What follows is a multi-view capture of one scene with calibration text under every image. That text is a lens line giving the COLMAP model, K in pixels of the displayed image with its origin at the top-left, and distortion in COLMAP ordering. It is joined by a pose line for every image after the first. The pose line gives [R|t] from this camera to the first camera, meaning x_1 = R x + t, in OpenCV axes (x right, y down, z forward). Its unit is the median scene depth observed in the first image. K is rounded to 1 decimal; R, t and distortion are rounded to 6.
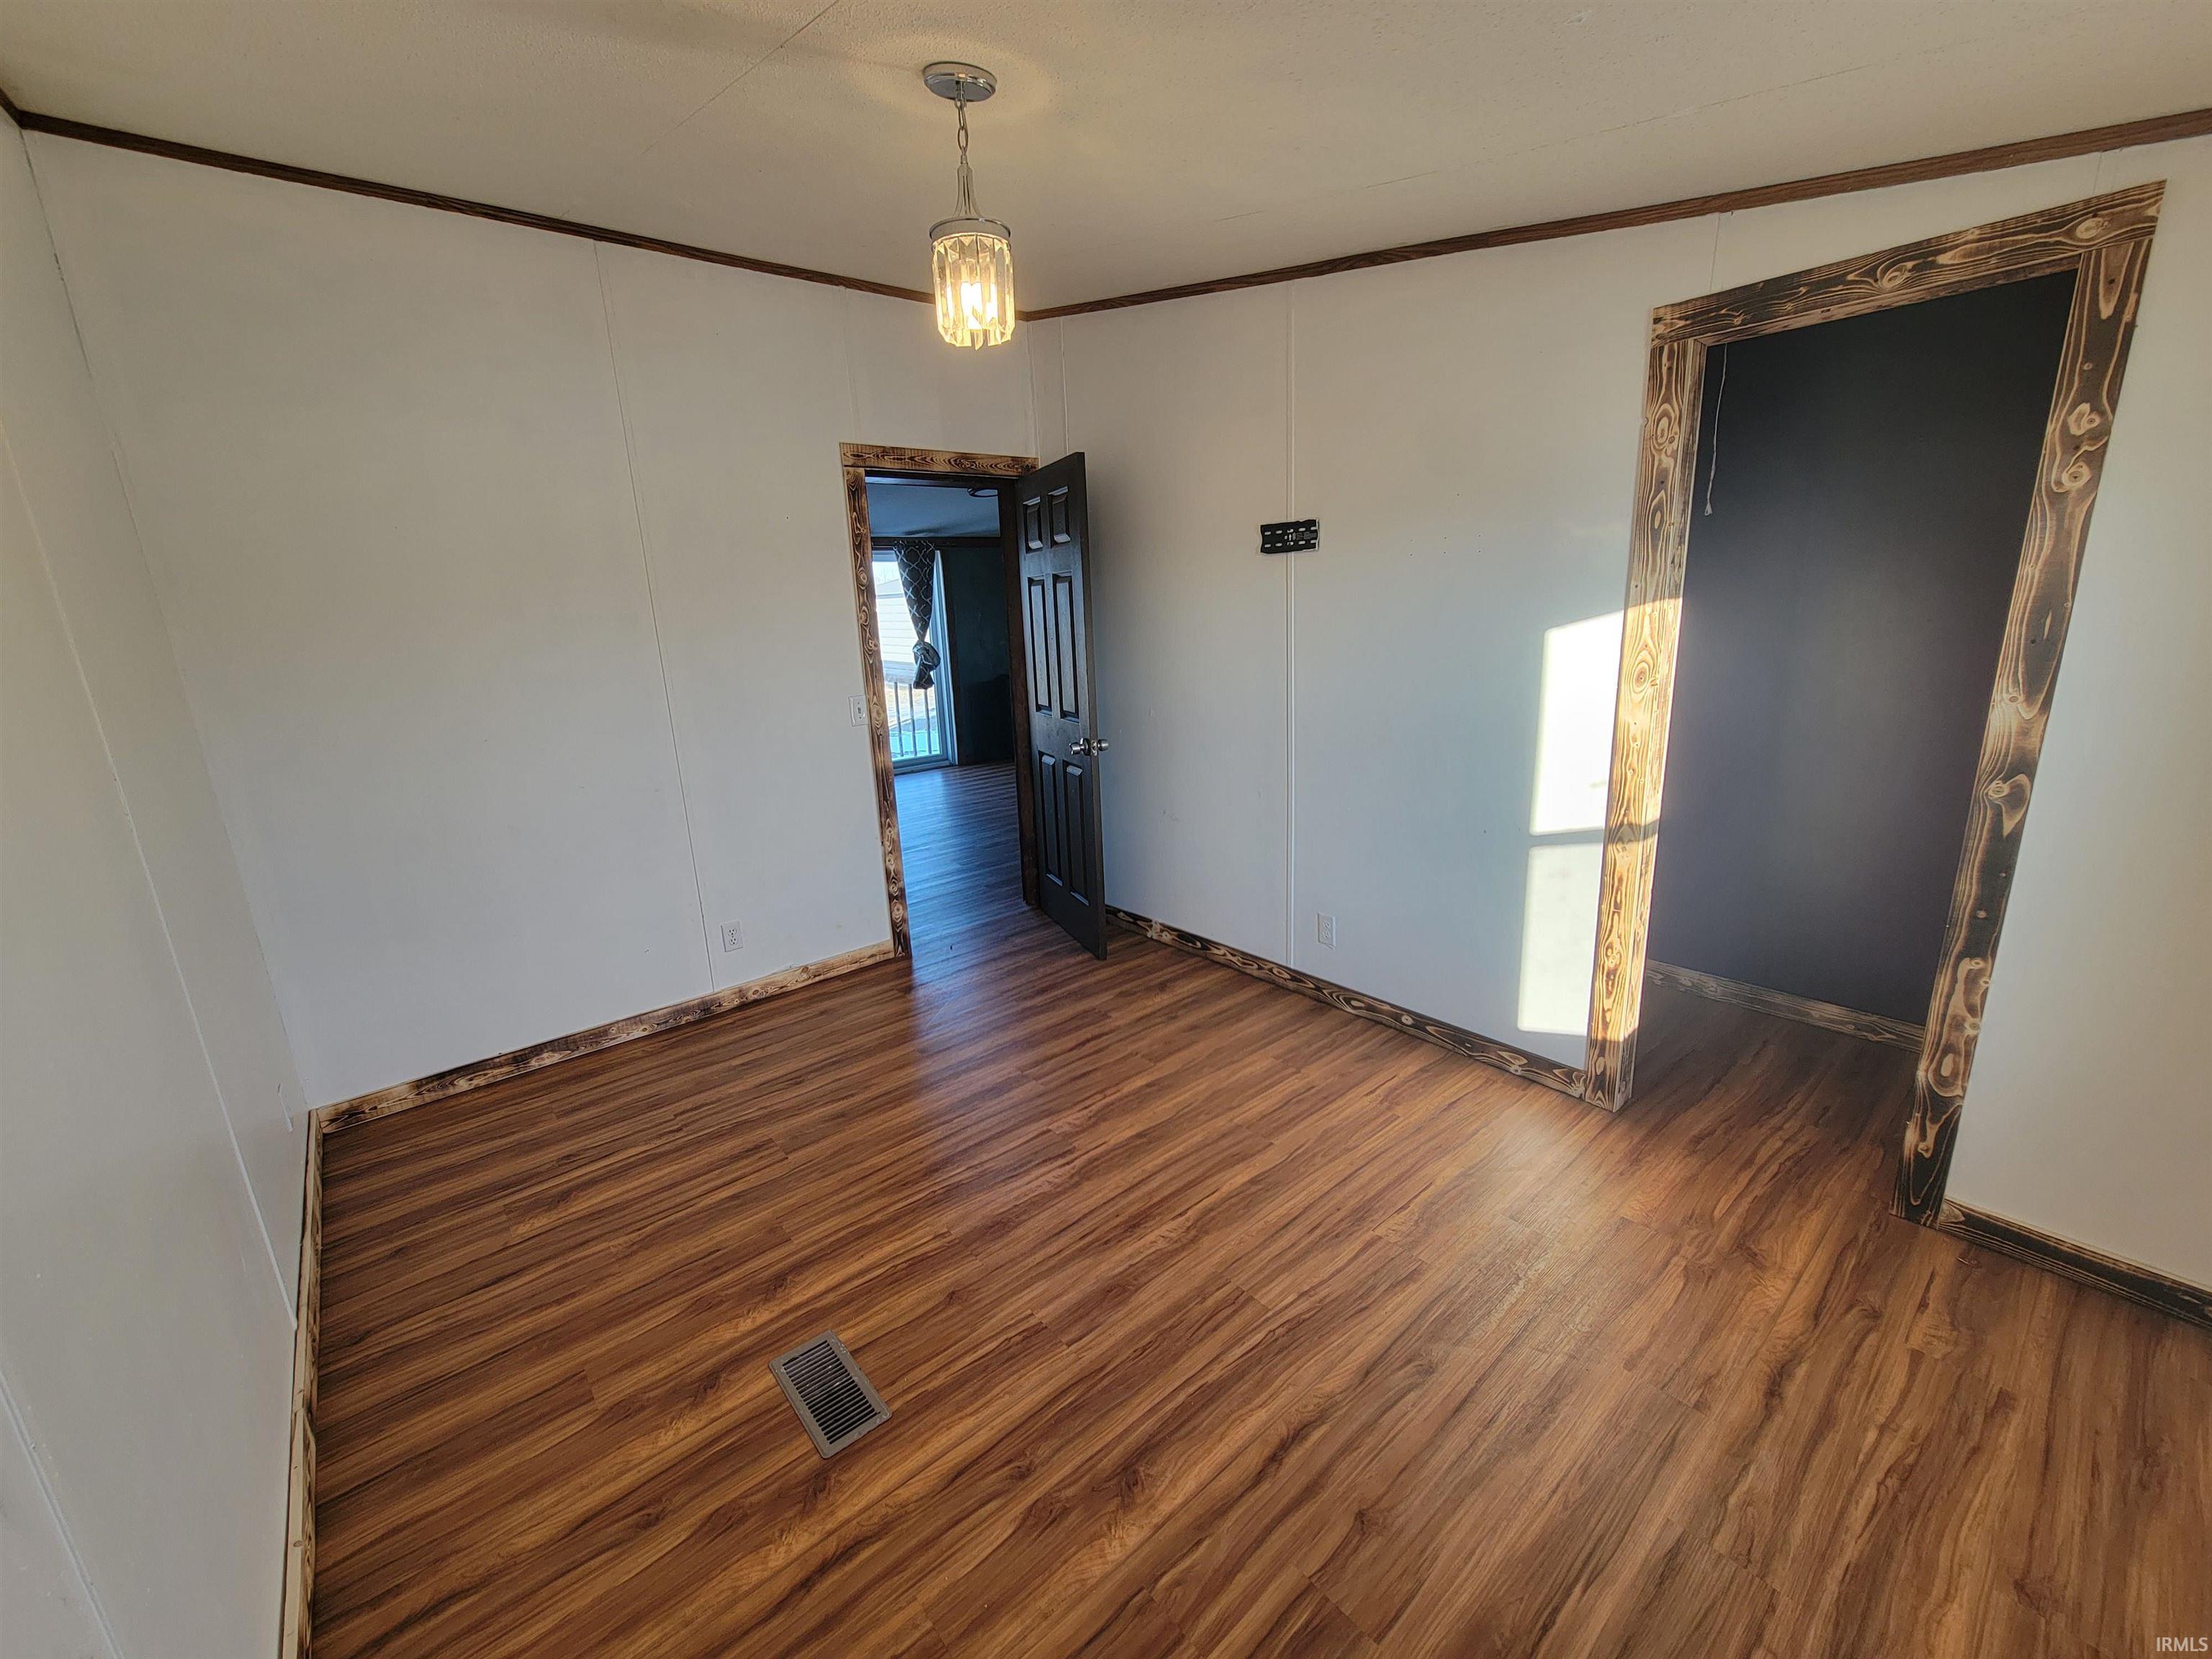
lens RADIAL K [[895.7, 0, 1110.2], [0, 895.7, 825.4], [0, 0, 1]] dist [0.002813, -0.000206]
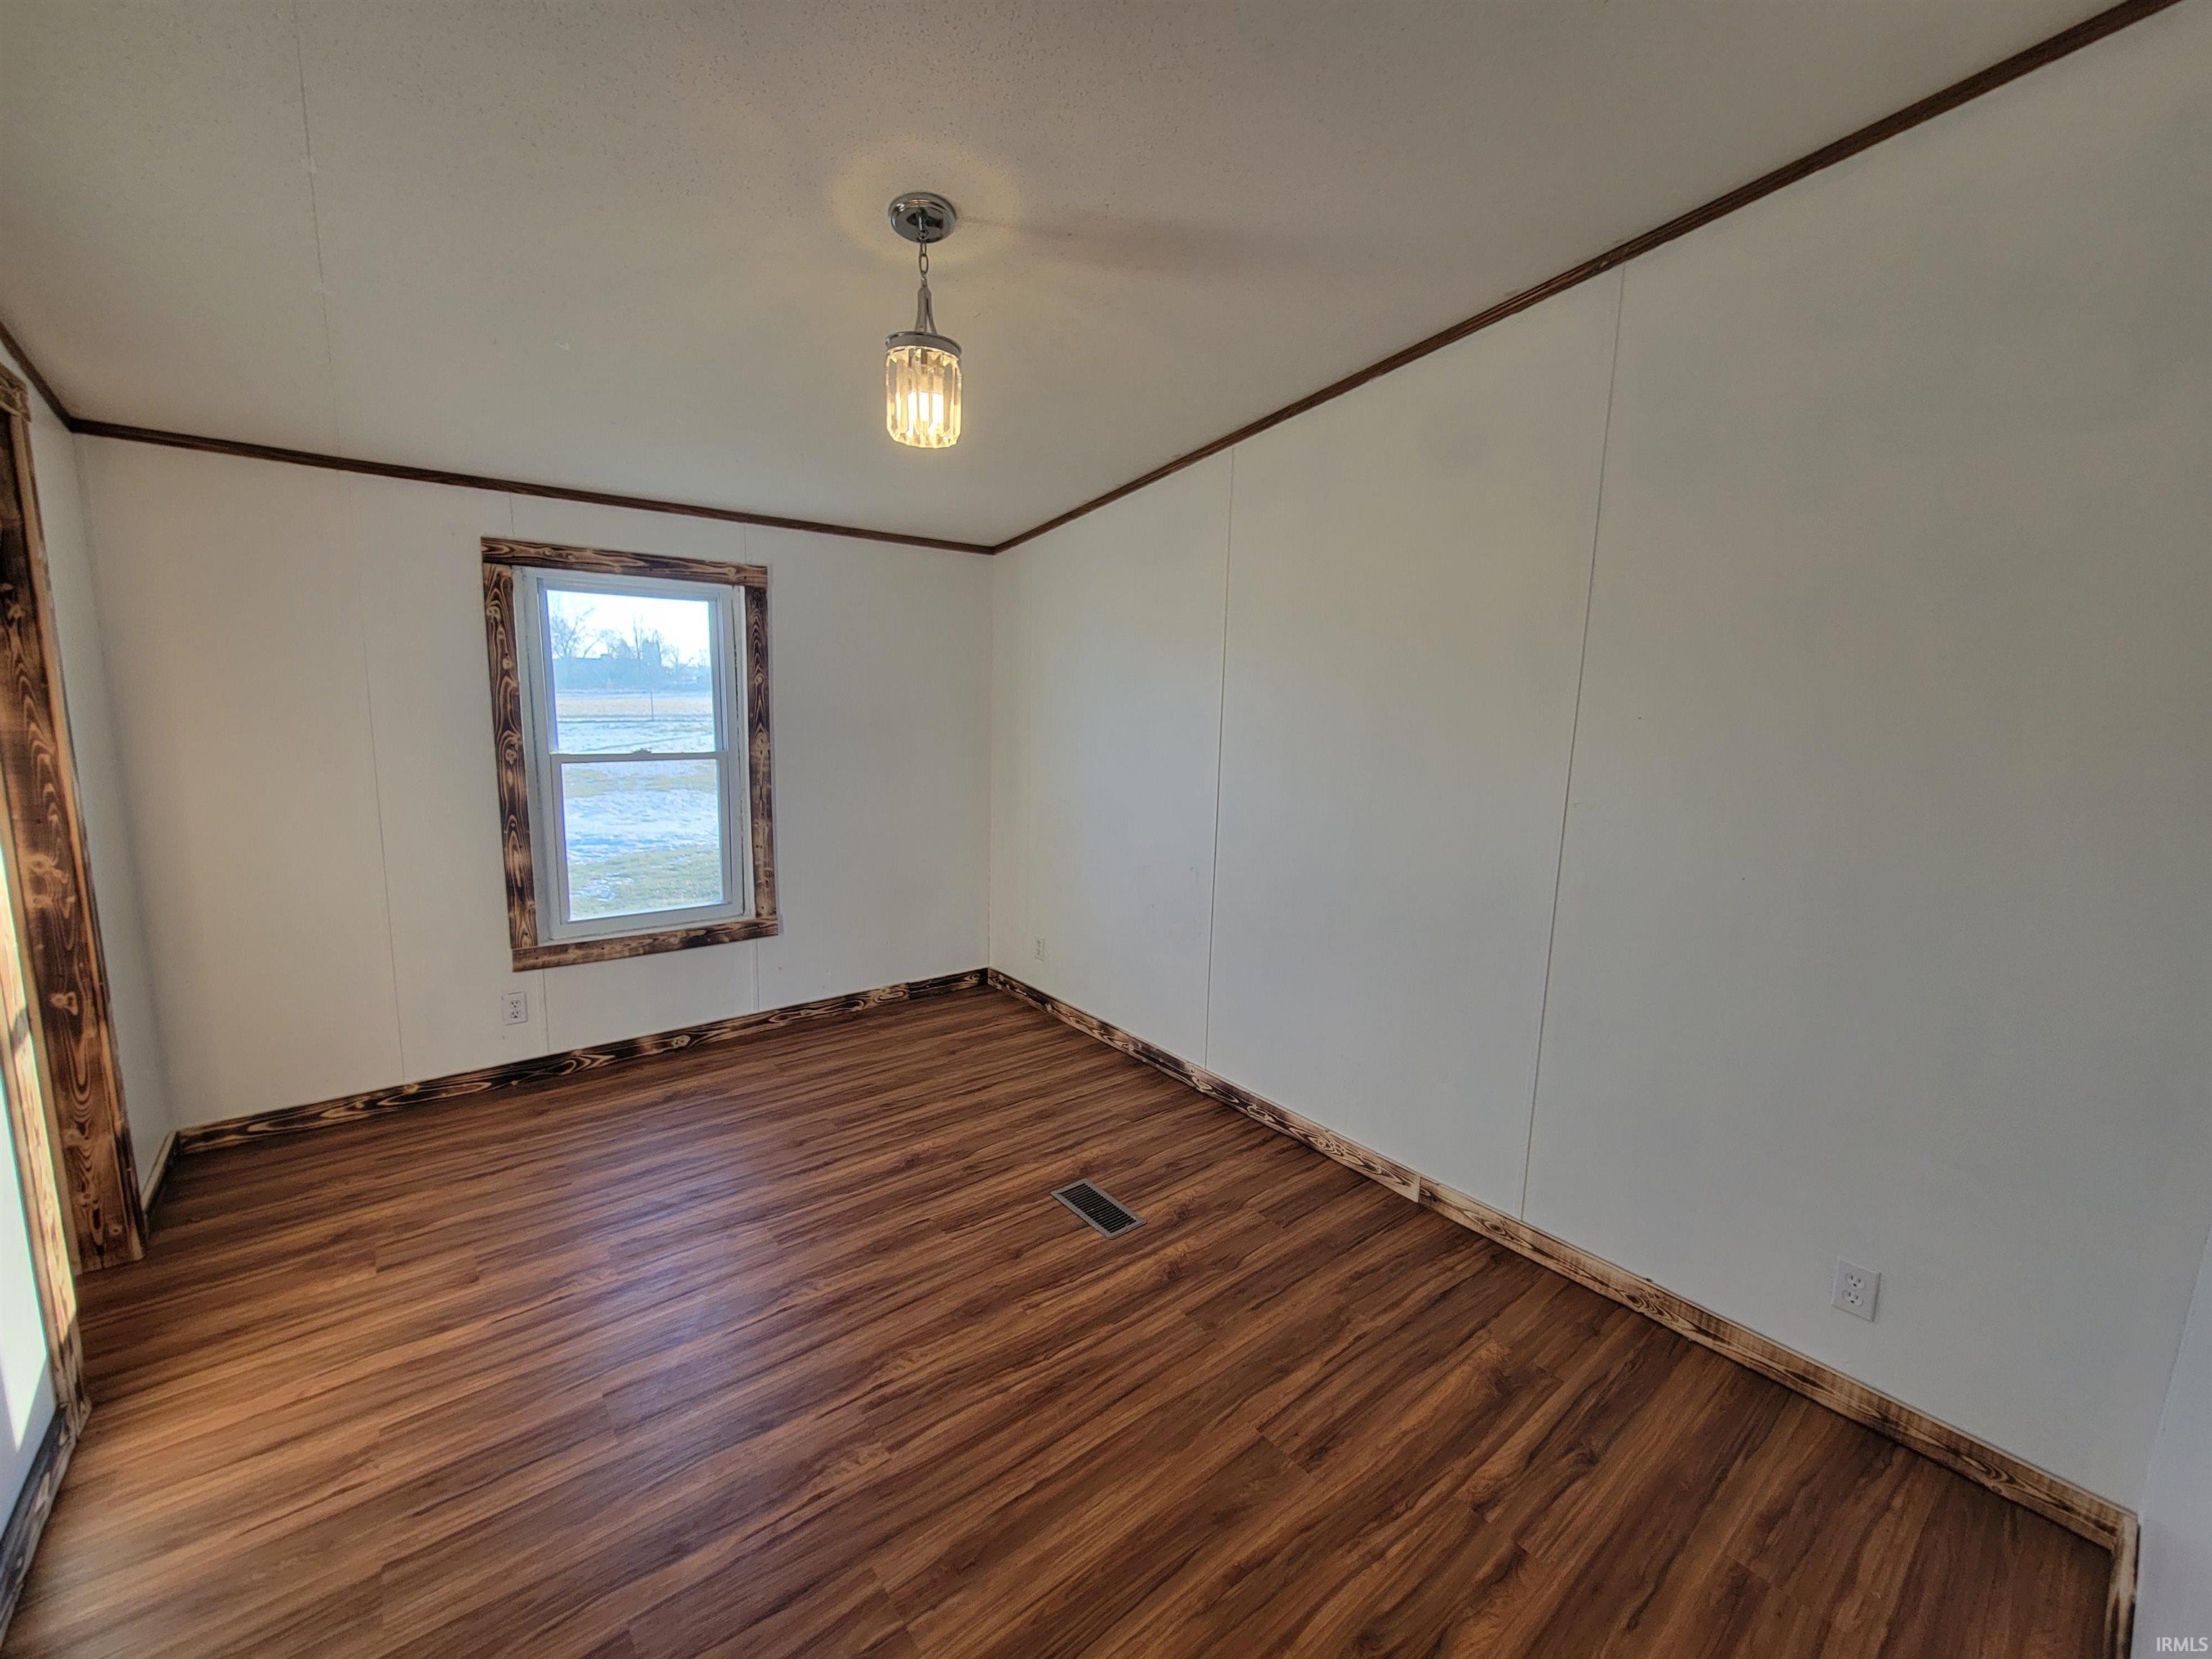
lens RADIAL K [[895.7, 0, 1103.7], [0, 895.7, 823.4], [0, 0, 1]] dist [0.002813, -0.000206]
pose [[-0.999554, 0.015058, 0.025787, -0.314719], [0.023937, 0.920317, 0.390439, -0.440259], [-0.017853, 0.390883, -0.920267, 1.777984]]
